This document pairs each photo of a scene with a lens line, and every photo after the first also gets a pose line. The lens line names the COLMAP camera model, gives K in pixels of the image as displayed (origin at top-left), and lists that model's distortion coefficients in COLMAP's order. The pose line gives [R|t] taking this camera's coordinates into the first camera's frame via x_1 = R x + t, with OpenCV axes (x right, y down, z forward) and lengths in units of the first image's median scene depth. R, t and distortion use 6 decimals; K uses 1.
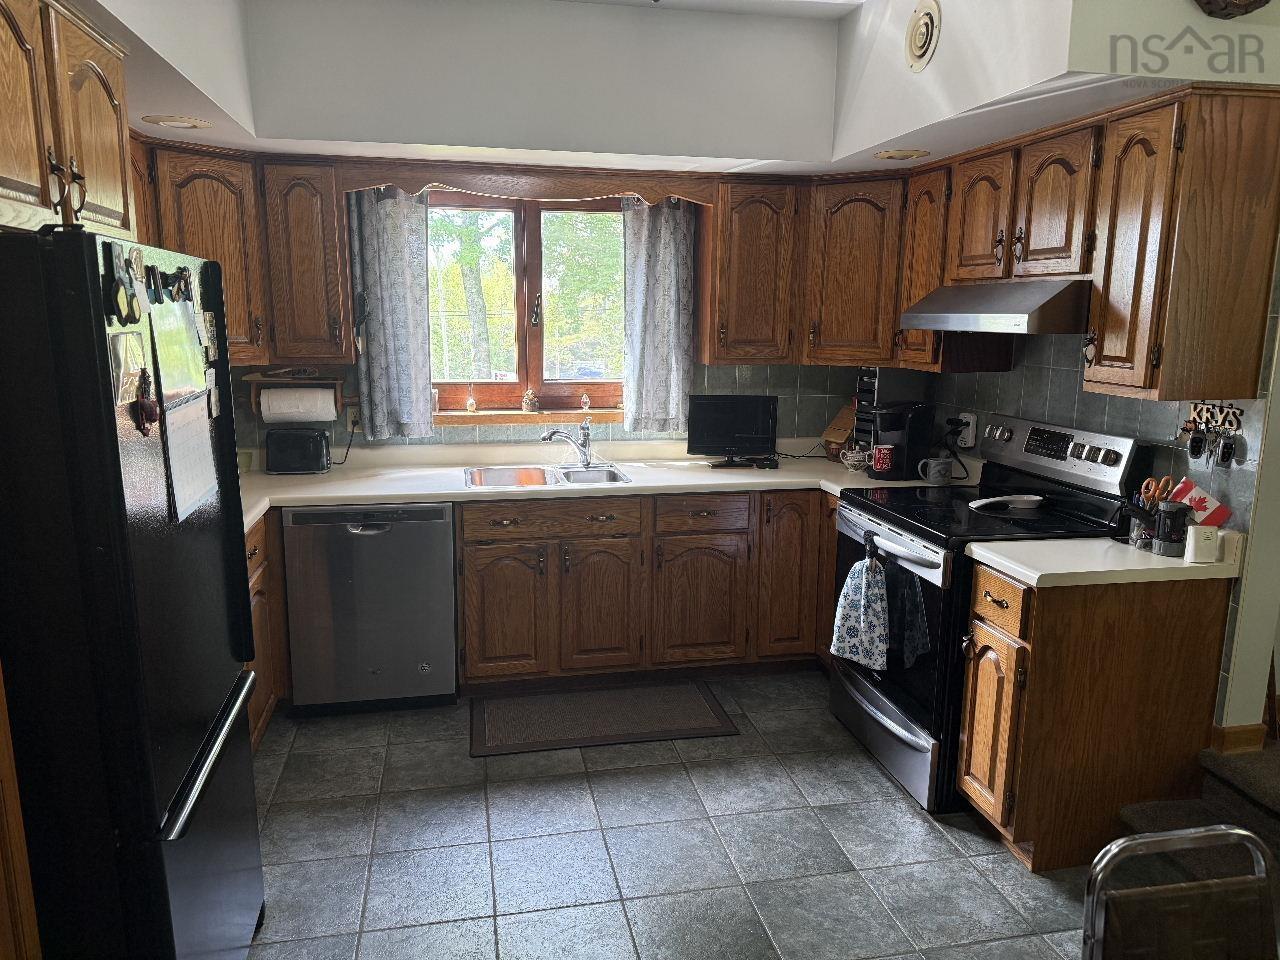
lens RADIAL K [[897.8, 0, 641.0], [0, 897.8, 483.1], [0, 0, 1]] dist [0.102957, -0.142385]
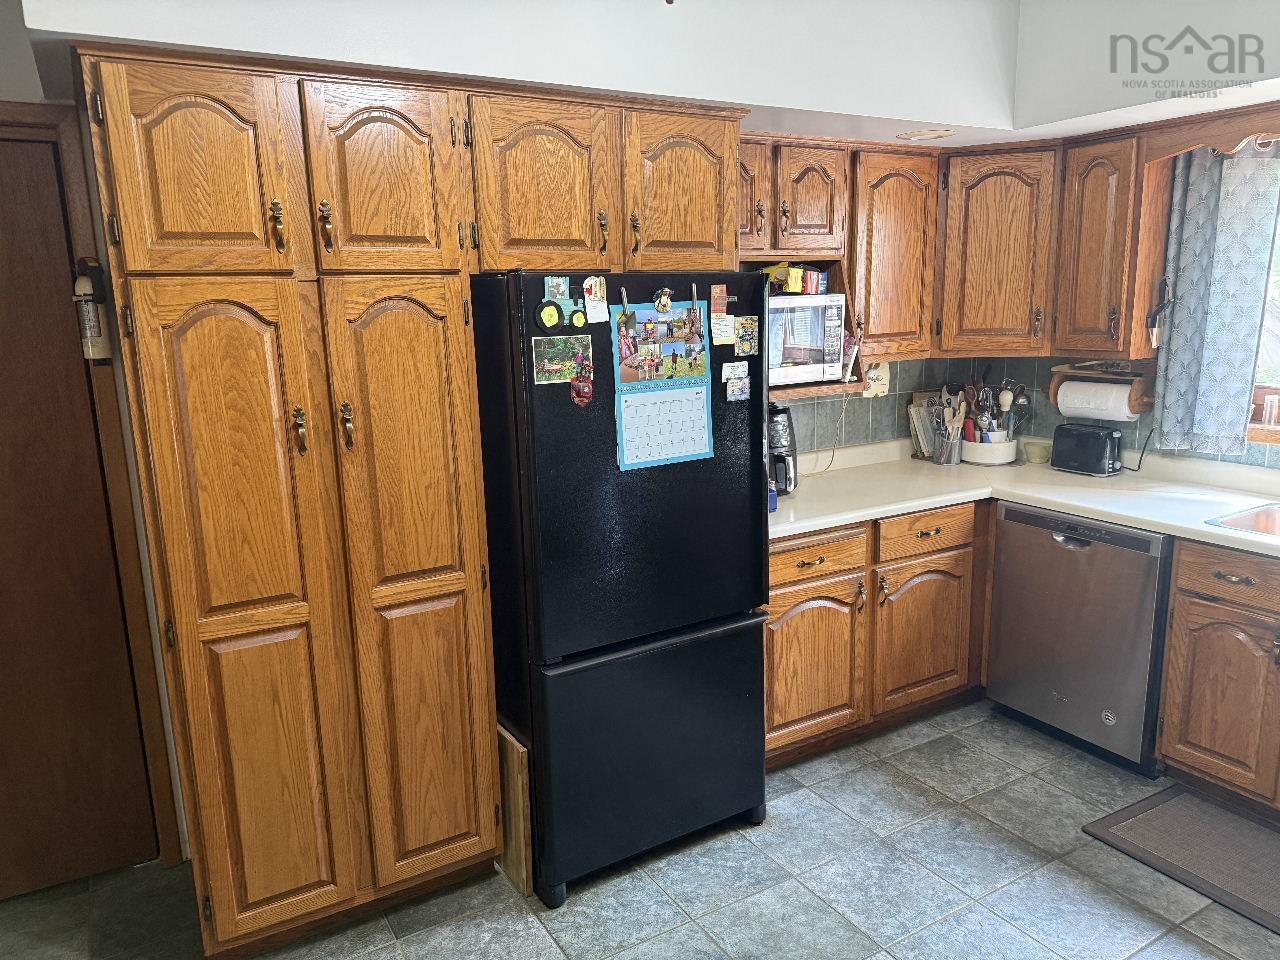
lens RADIAL K [[897.8, 0, 641.0], [0, 897.8, 483.1], [0, 0, 1]] dist [0.102957, -0.142385]
pose [[0.329209, 0.172092, -0.928442, 0.363371], [-0.148533, 0.980449, 0.129065, -0.056462], [0.932502, 0.095415, 0.348334, 0.256790]]
